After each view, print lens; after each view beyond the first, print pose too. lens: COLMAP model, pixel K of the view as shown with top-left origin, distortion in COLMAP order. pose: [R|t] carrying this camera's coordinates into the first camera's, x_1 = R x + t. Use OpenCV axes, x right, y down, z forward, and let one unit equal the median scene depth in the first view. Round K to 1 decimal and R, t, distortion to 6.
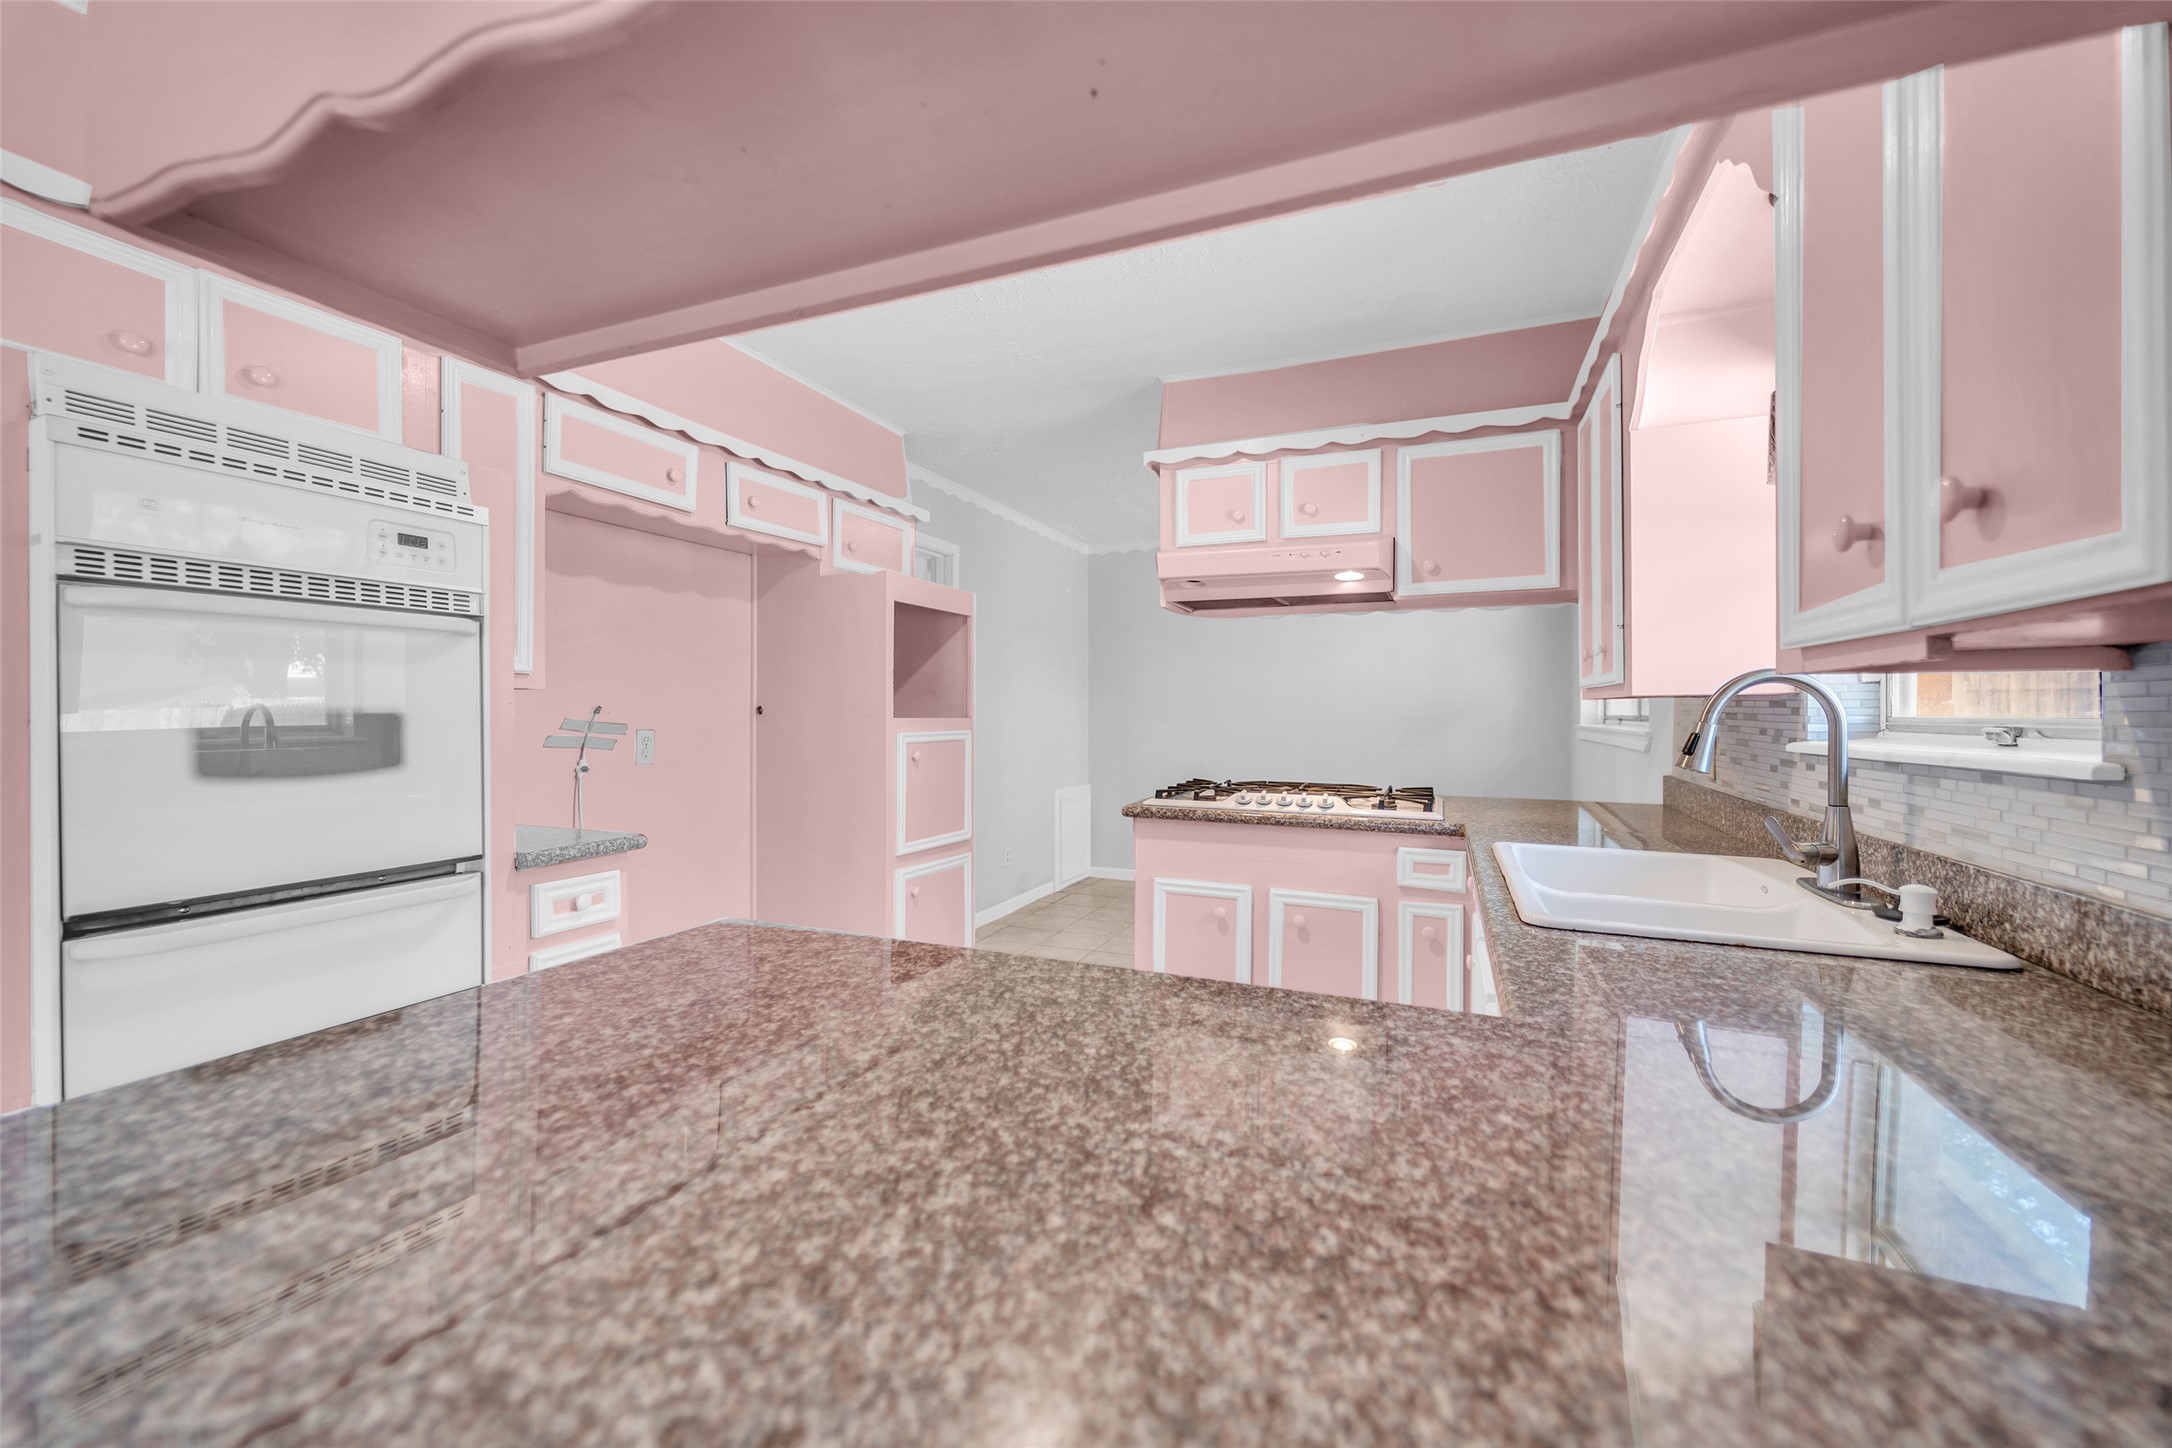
lens RADIAL K [[875.4, 0, 1079.0], [0, 875.4, 724.2], [0, 0, 1]] dist [-0.000977, 0.000190]
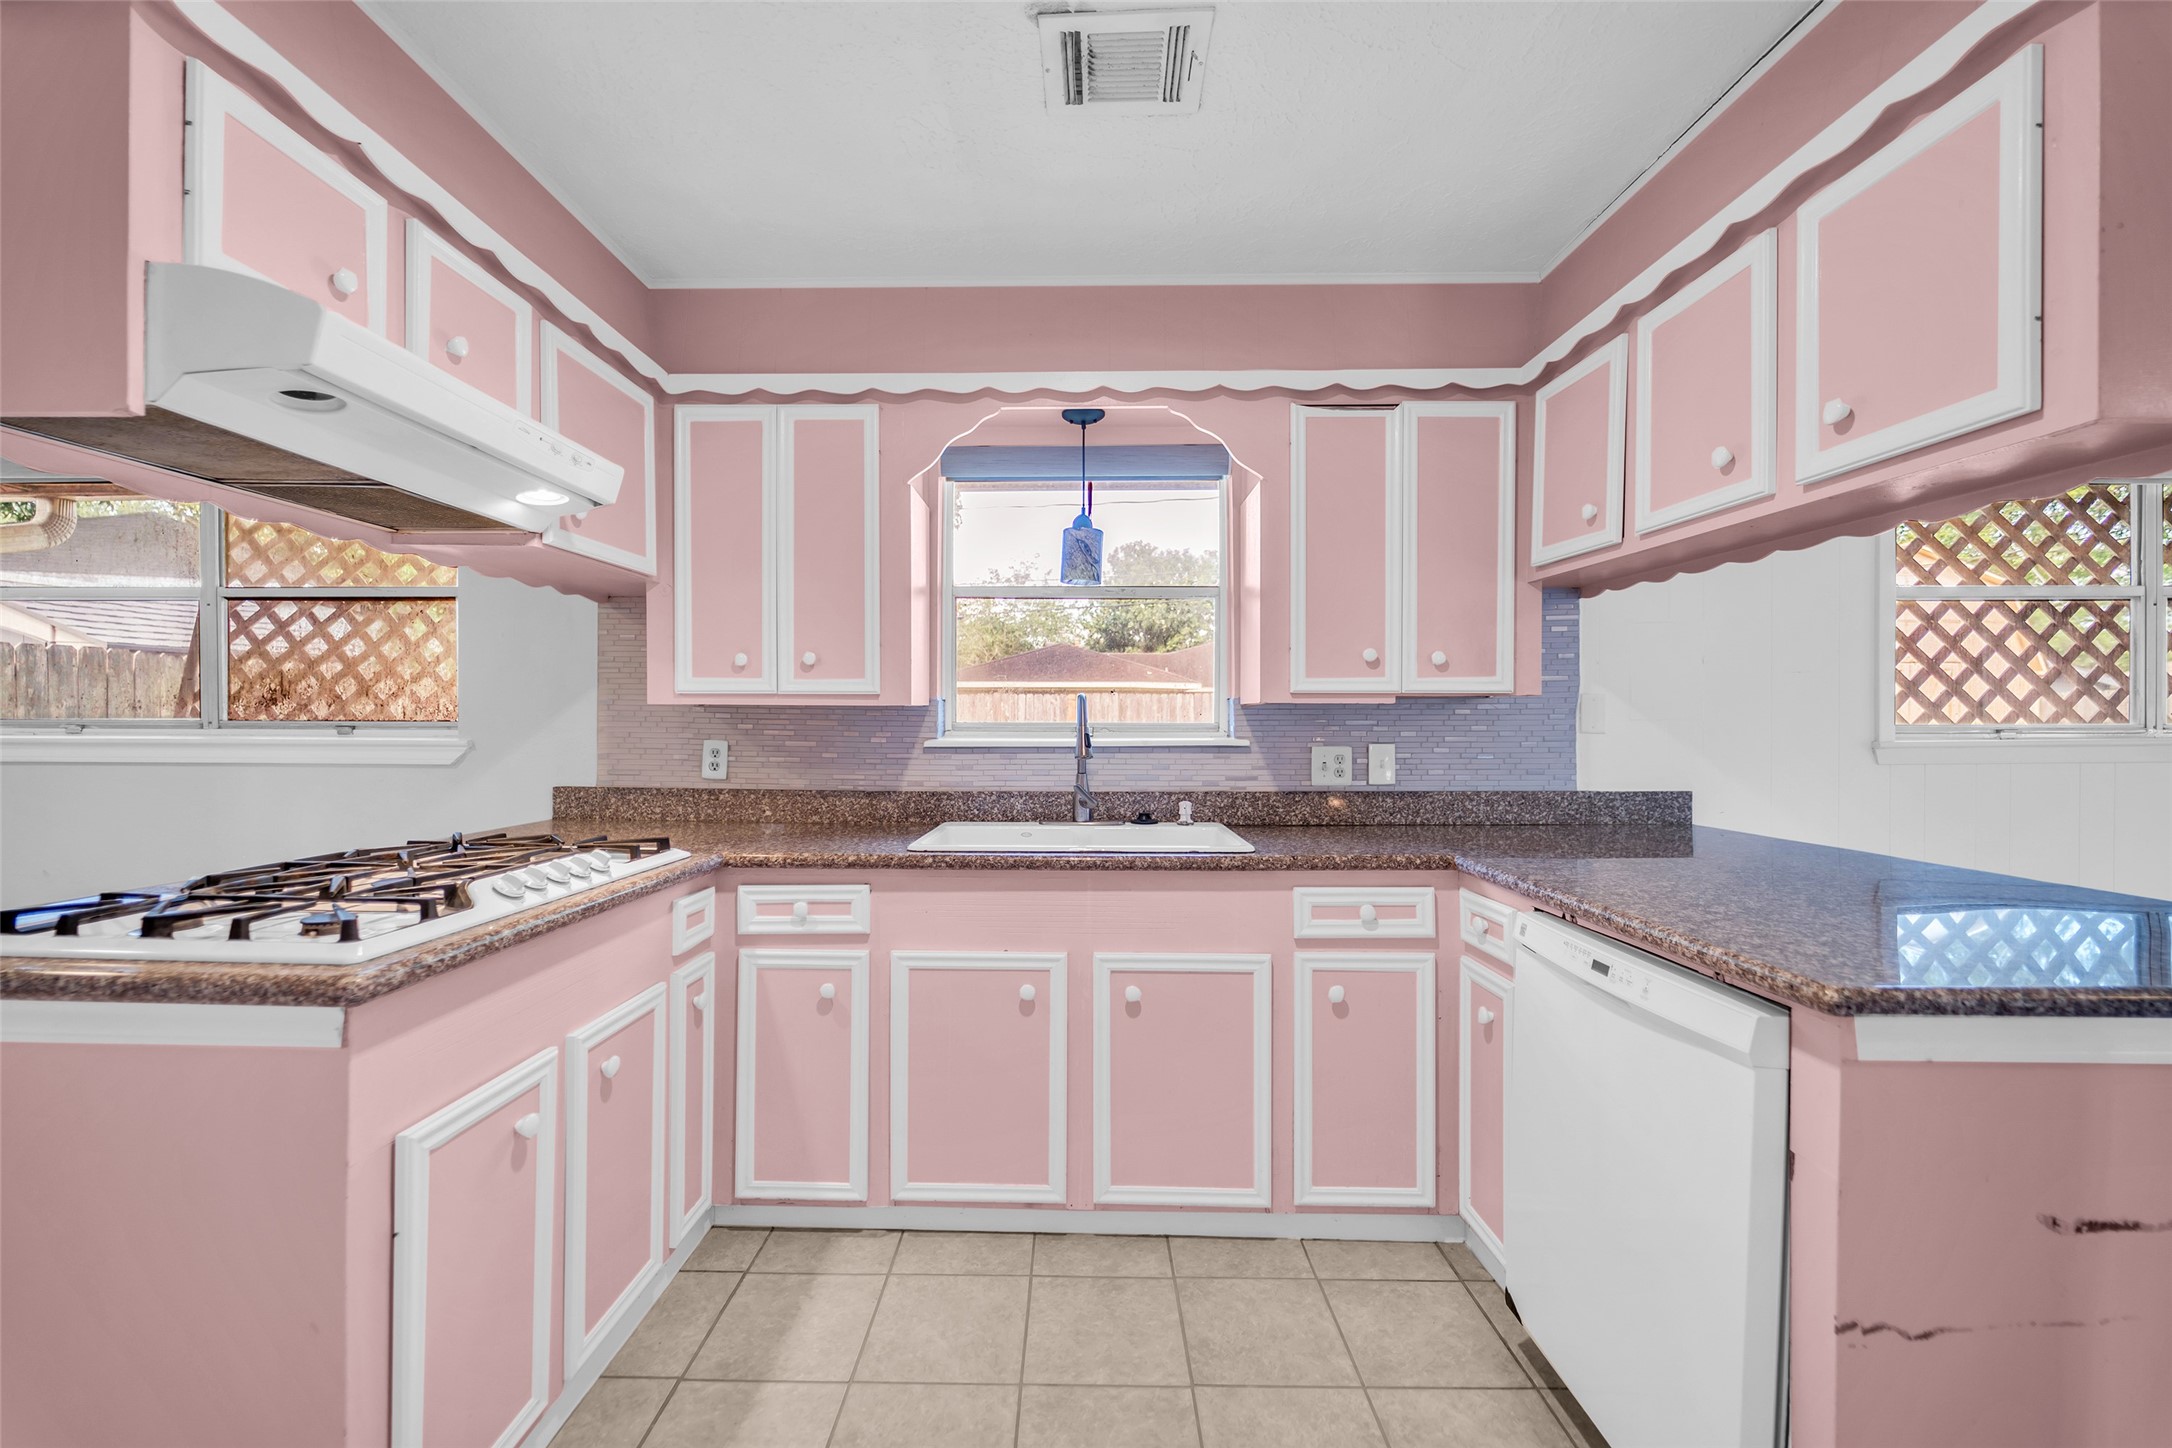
lens RADIAL K [[875.4, 0, 1067.9], [0, 875.4, 721.4], [0, 0, 1]] dist [-0.000977, 0.000190]
pose [[-0.362131, -0.006354, 0.932106, -0.411009], [0.009072, 0.999905, 0.010340, -0.015556], [-0.932083, 0.012201, -0.362039, 0.908976]]
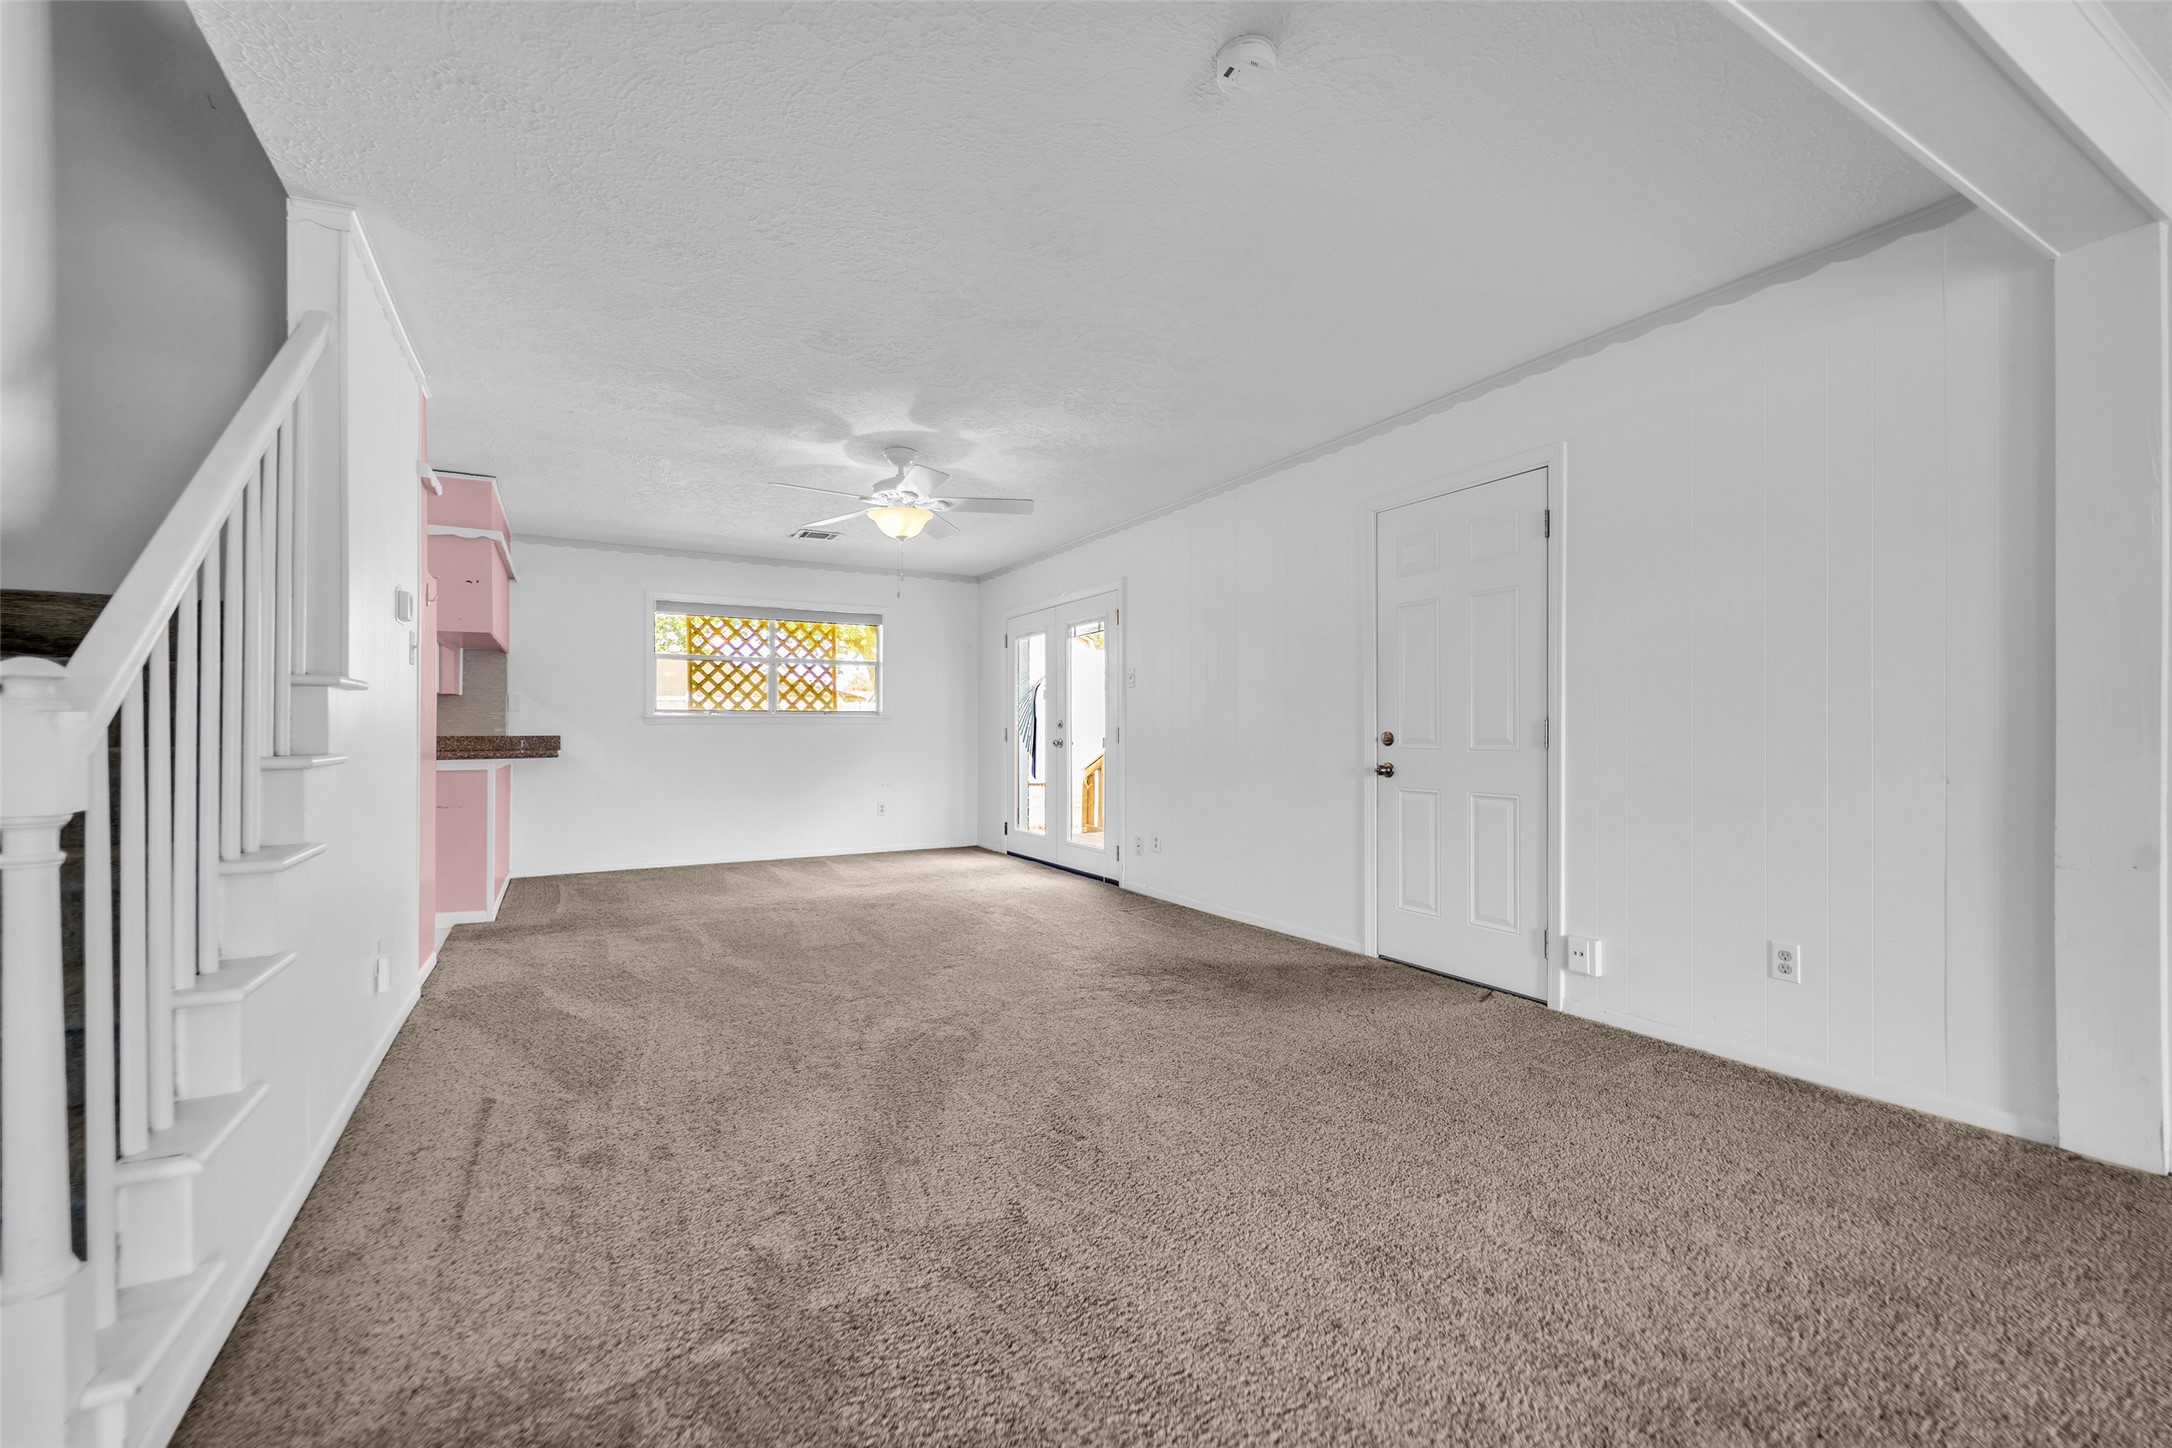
lens RADIAL K [[875.4, 0, 1069.5], [0, 875.4, 731.0], [0, 0, 1]] dist [-0.000977, 0.000190]
pose [[-0.780387, -0.001214, 0.625296, -2.300294], [0.007353, 0.999911, 0.011118, 0.049836], [-0.625254, 0.013274, -0.780309, 0.892619]]
